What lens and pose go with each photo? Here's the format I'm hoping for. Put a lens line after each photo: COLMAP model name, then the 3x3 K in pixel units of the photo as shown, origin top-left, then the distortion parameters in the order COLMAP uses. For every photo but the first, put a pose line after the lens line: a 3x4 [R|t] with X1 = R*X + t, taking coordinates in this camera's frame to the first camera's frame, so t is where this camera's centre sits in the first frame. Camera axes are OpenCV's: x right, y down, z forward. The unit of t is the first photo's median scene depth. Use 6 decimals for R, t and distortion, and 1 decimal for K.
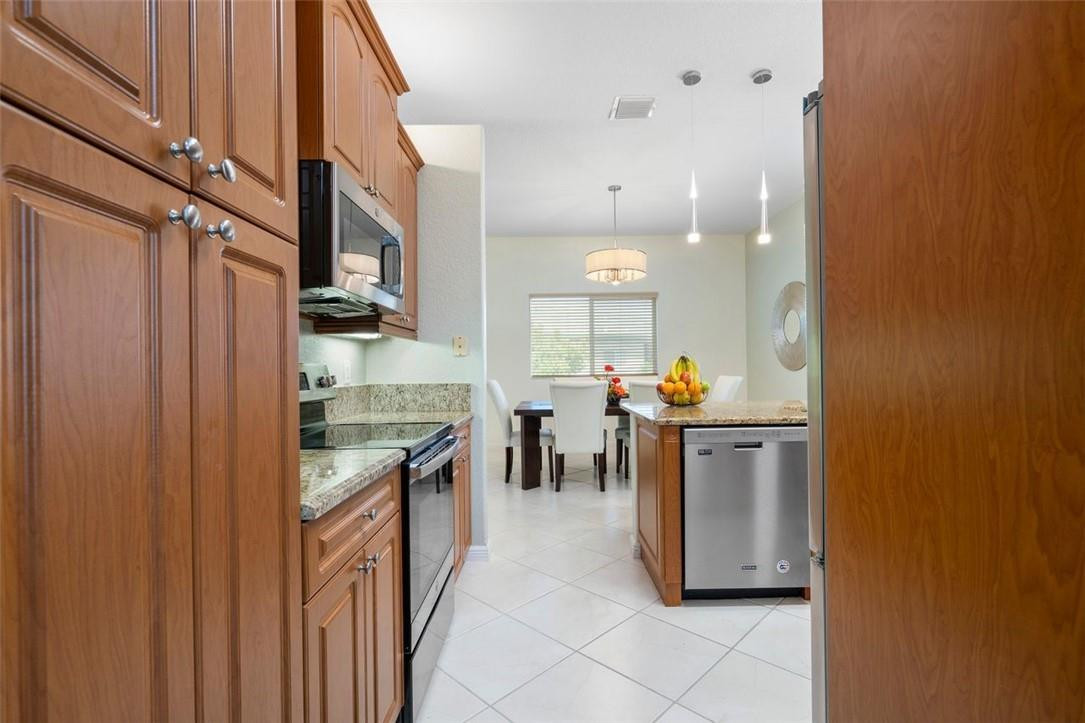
lens RADIAL K [[491.2, 0, 542.3], [0, 491.2, 363.1], [0, 0, 1]] dist [0.000601, 0.001161]
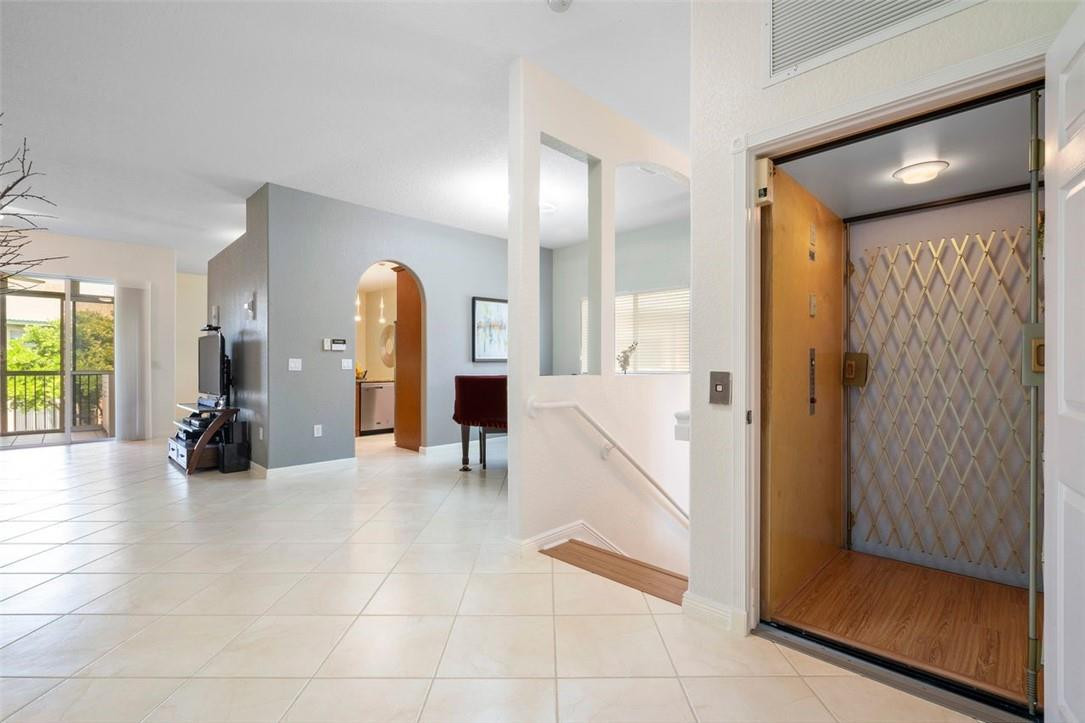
lens RADIAL K [[491.2, 0, 540.7], [0, 491.2, 367.4], [0, 0, 1]] dist [0.000601, 0.001161]
pose [[0.708108, 0.002783, 0.706099, -1.222980], [-0.007701, 0.999963, 0.003783, 0.000568], [-0.706062, -0.008117, 0.708103, -2.269706]]
